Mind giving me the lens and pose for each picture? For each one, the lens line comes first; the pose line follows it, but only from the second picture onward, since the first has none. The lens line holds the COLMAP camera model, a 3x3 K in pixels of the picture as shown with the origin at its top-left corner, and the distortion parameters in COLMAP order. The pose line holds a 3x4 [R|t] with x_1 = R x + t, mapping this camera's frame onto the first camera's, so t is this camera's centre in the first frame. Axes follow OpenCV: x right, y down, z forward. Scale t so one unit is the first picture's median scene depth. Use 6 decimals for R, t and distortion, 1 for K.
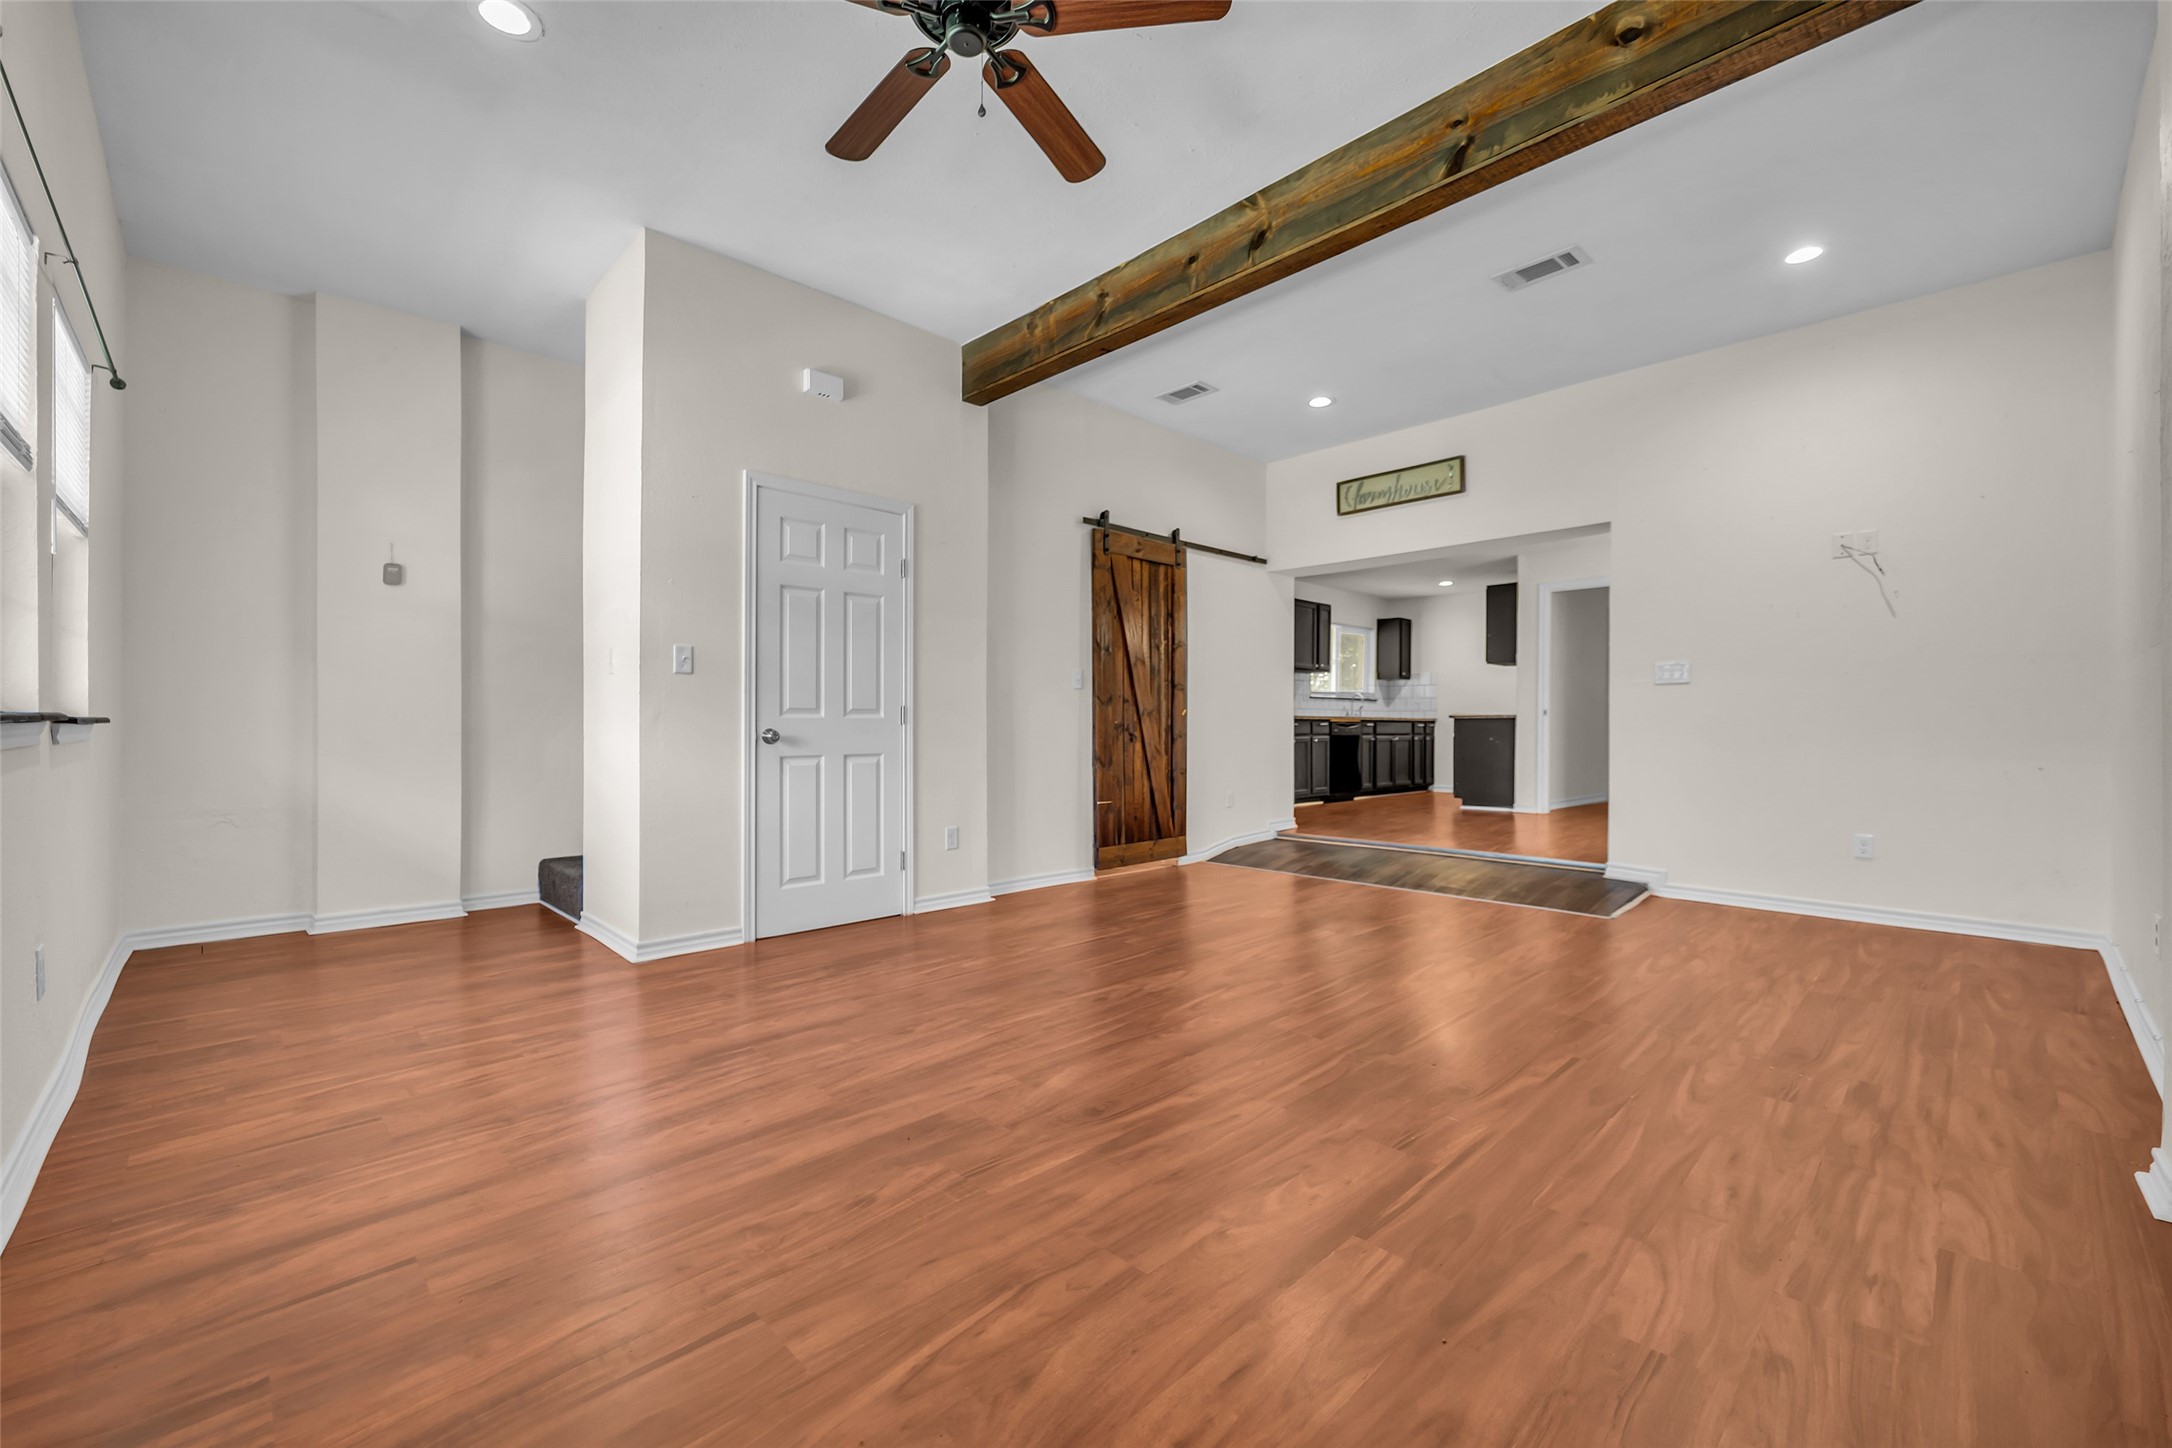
lens RADIAL K [[882.3, 0, 1079.6], [0, 882.3, 721.9], [0, 0, 1]] dist [0.000820, -0.000344]
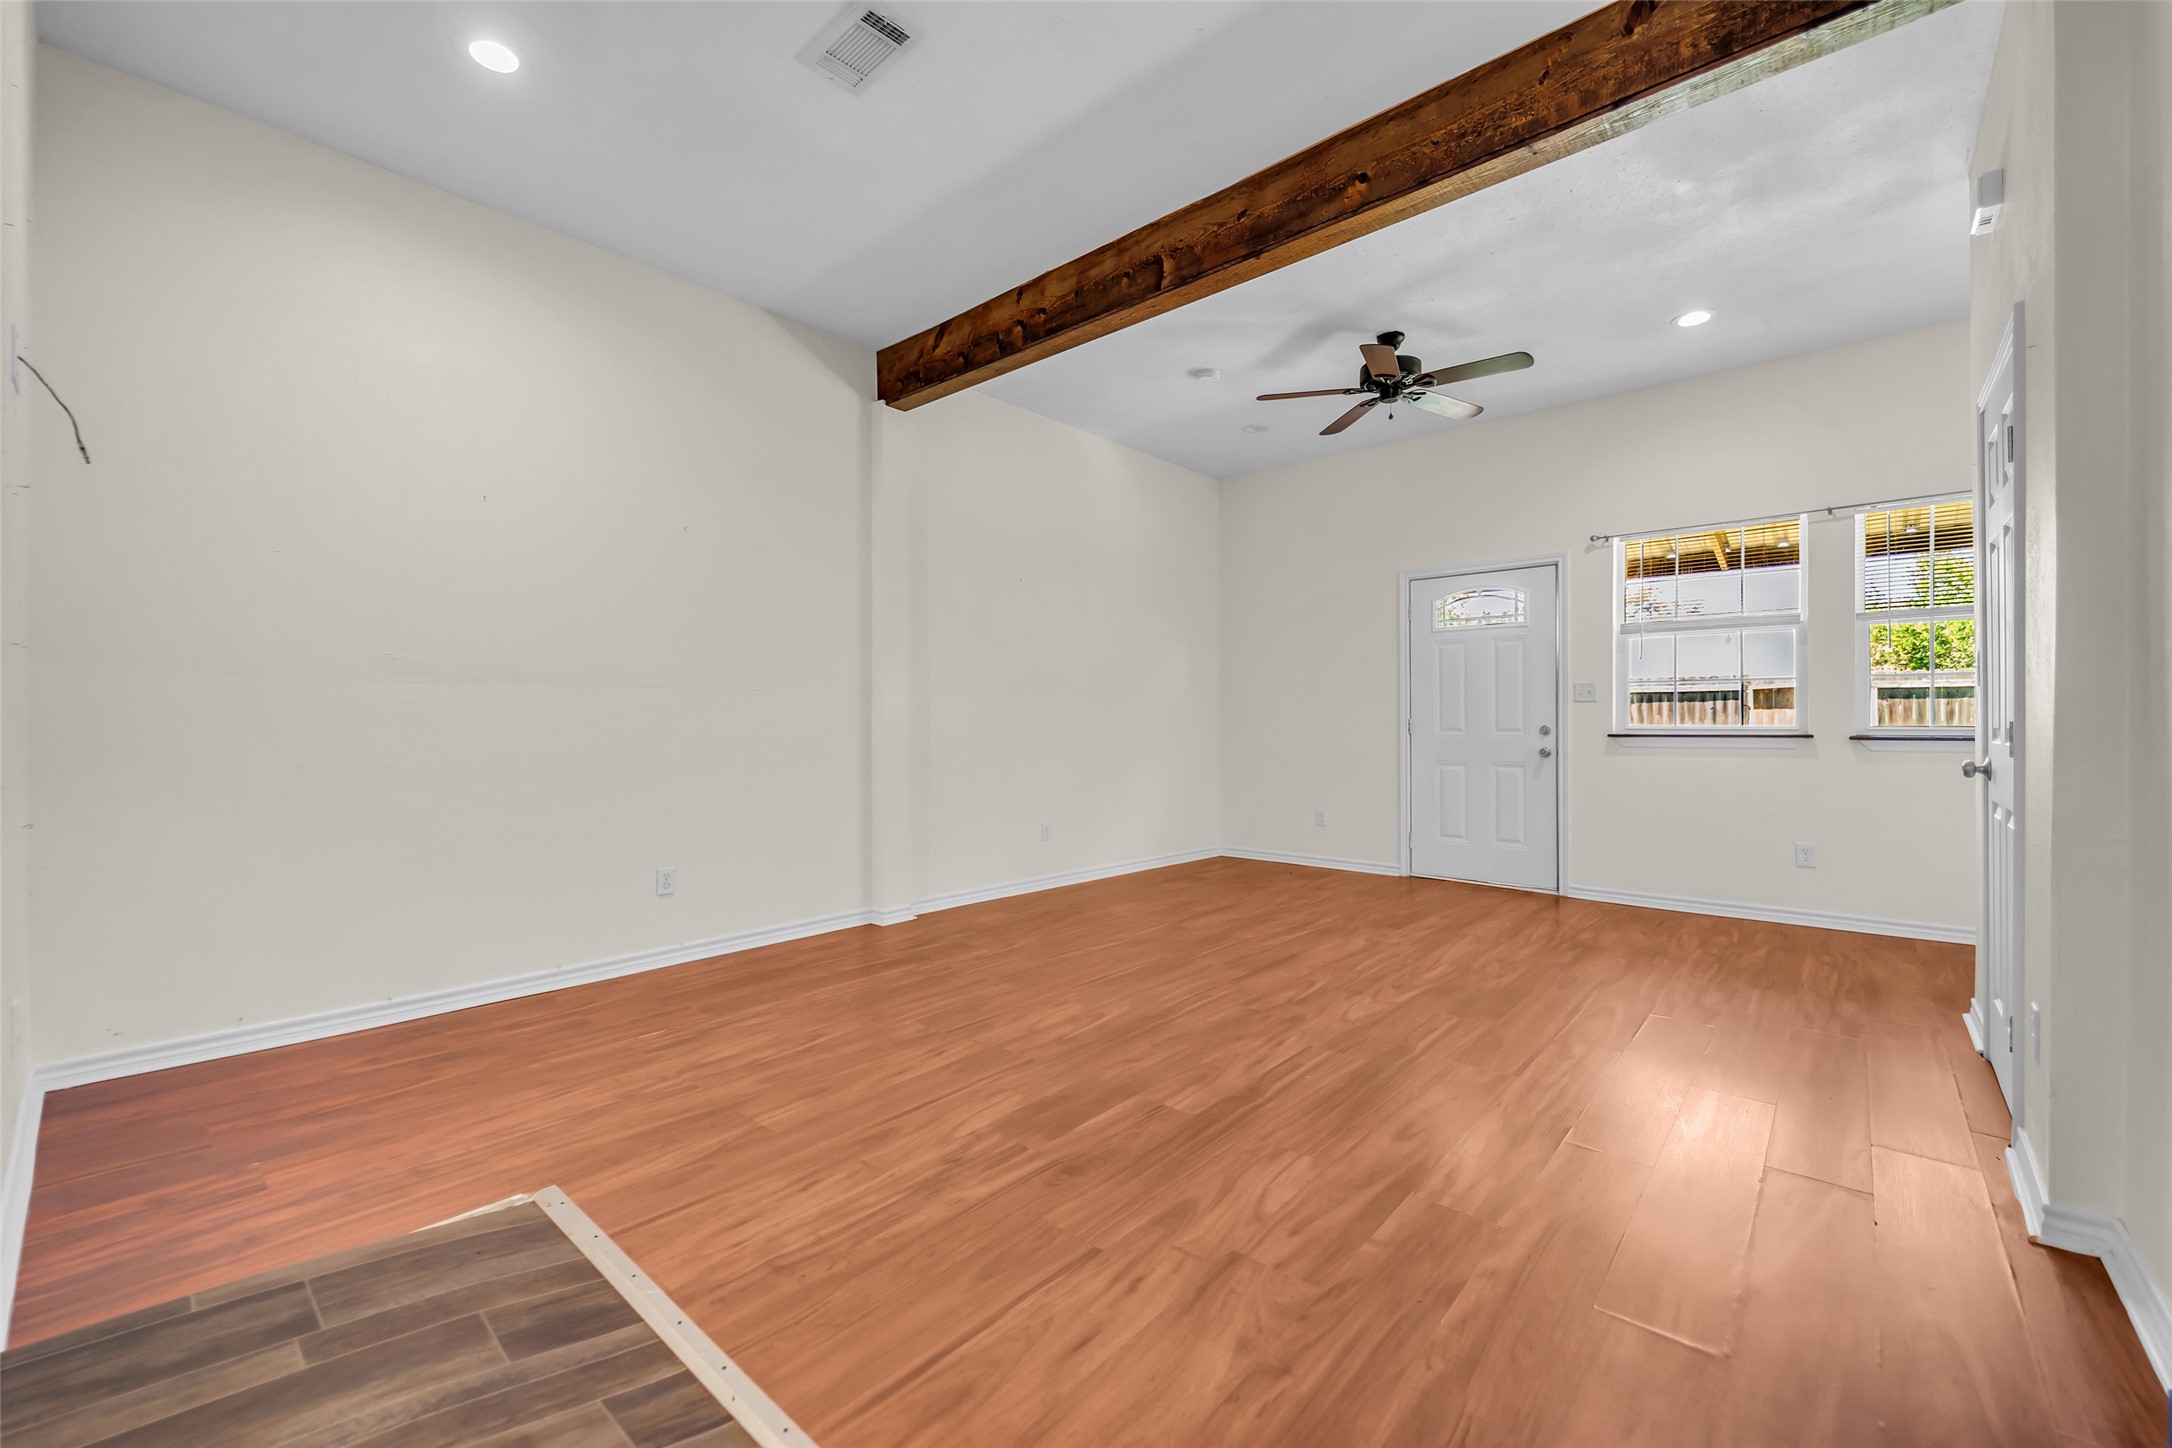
lens RADIAL K [[872.0, 0, 1059.5], [0, 872.0, 722.0], [0, 0, 1]] dist [0.013114, -0.006348]
pose [[-0.998248, 0.001680, -0.059149, 0.407997], [0.001740, 0.999998, -0.000973, -0.021157], [0.059147, -0.001074, -0.998249, 1.633657]]
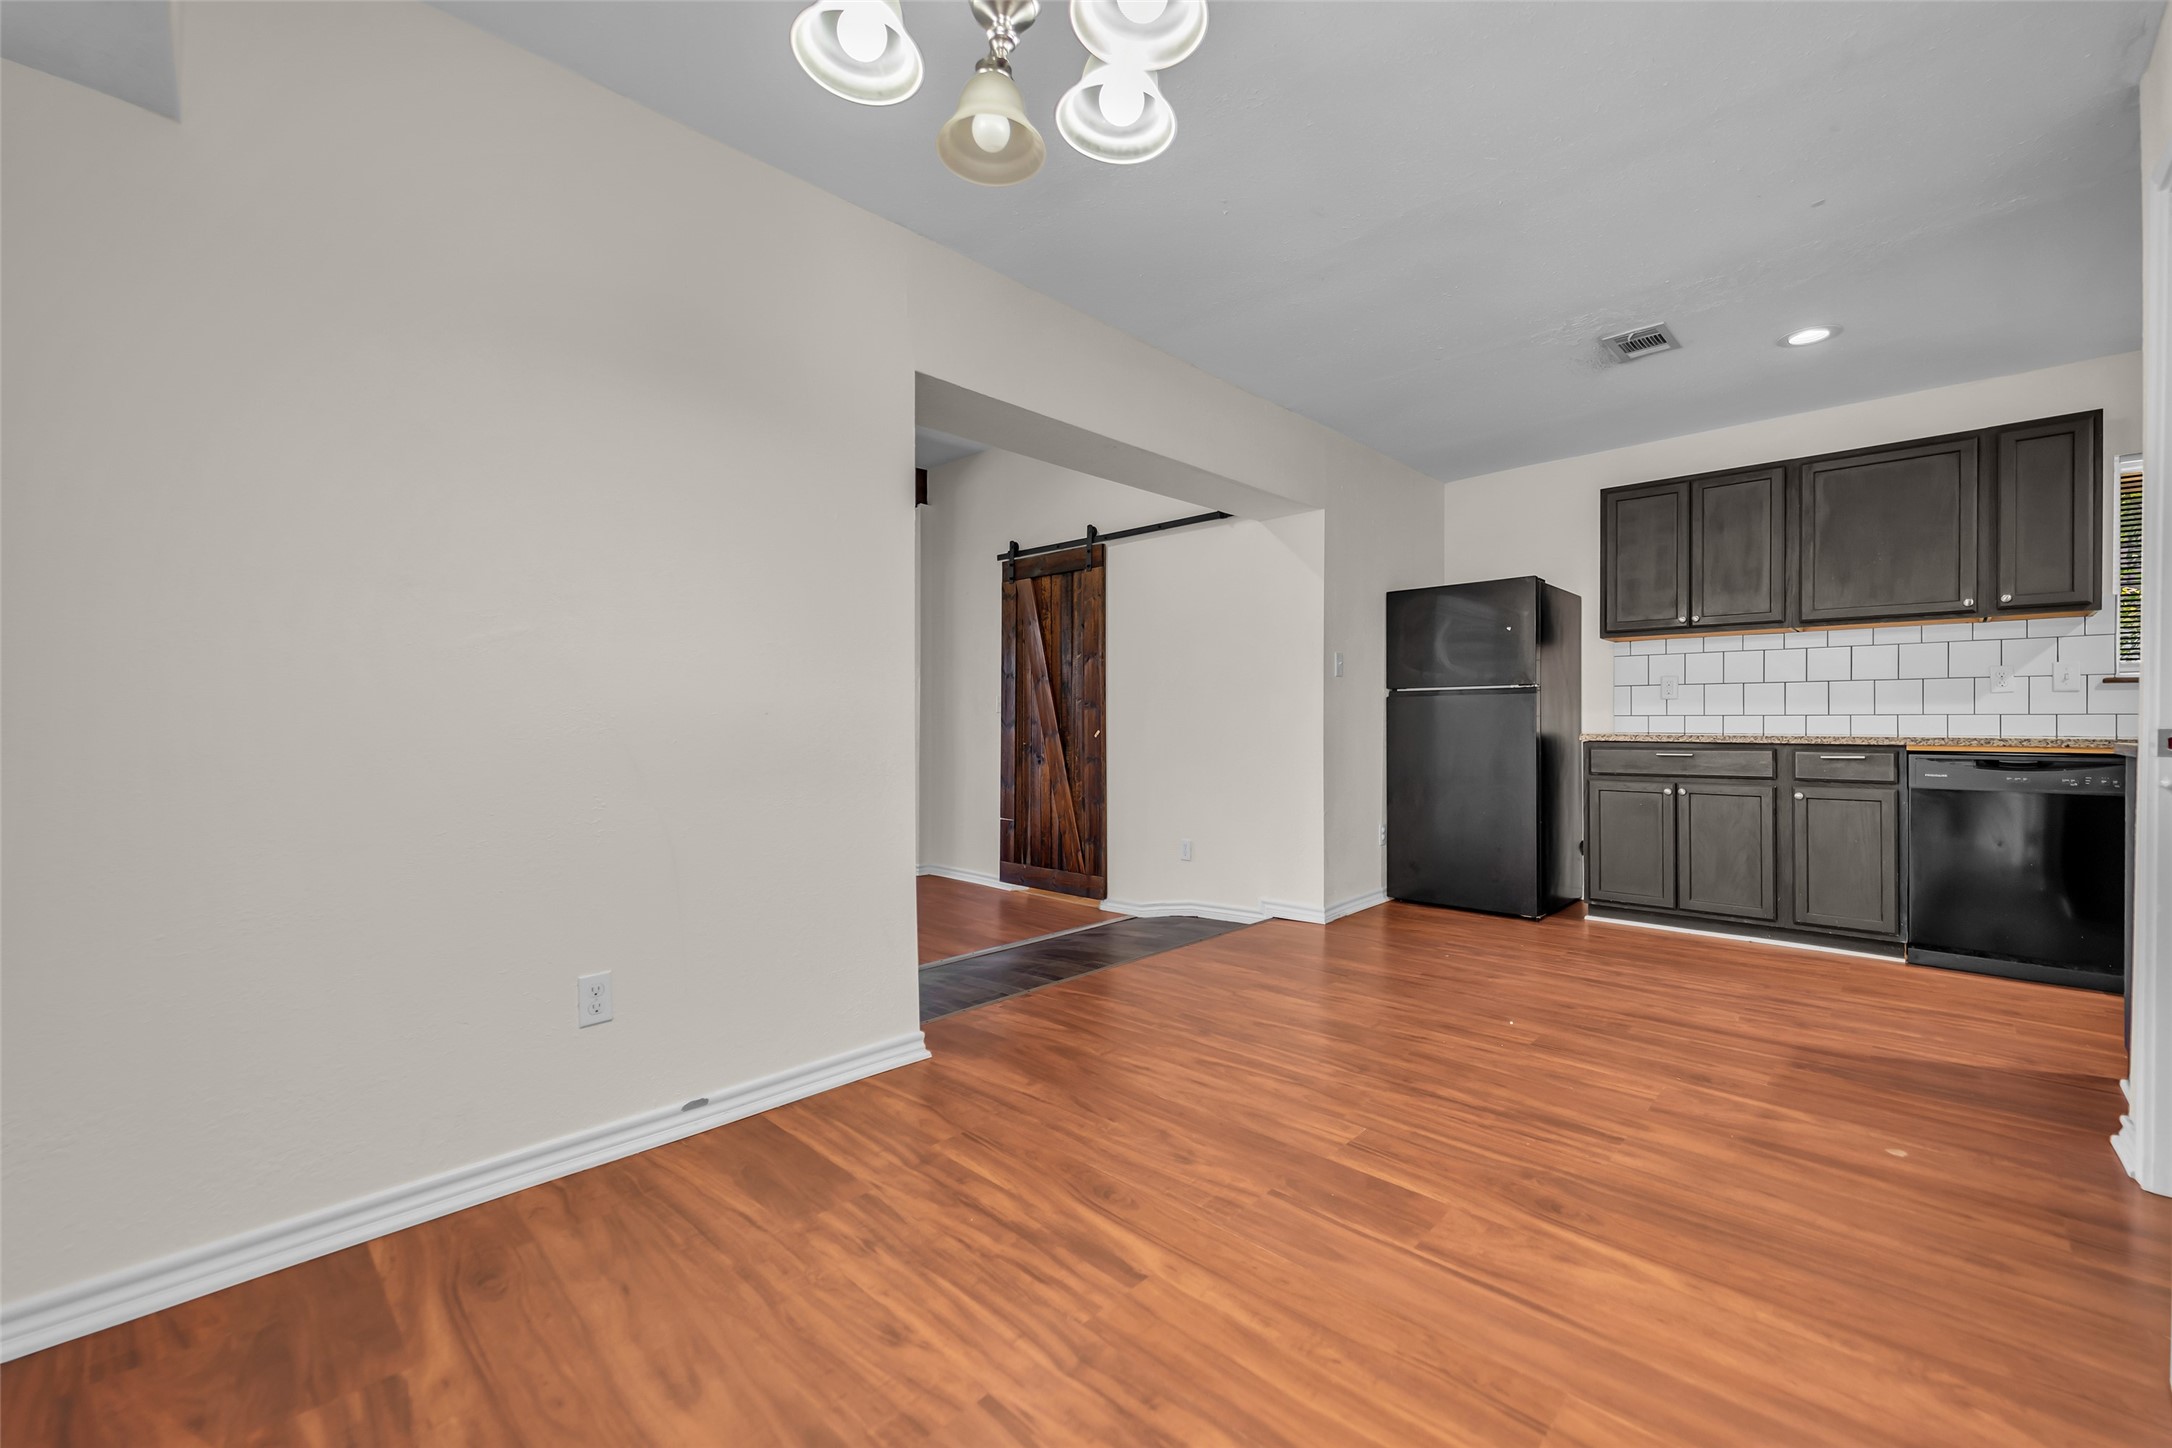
lens RADIAL K [[875.6, 0, 1076.4], [0, 875.6, 716.8], [0, 0, 1]] dist [0.001622, -0.000943]
pose [[0.034202, -0.005991, -0.999397, 1.492807], [0.005271, 0.999969, -0.005814, -0.034691], [0.999401, -0.005069, 0.034233, 1.453224]]
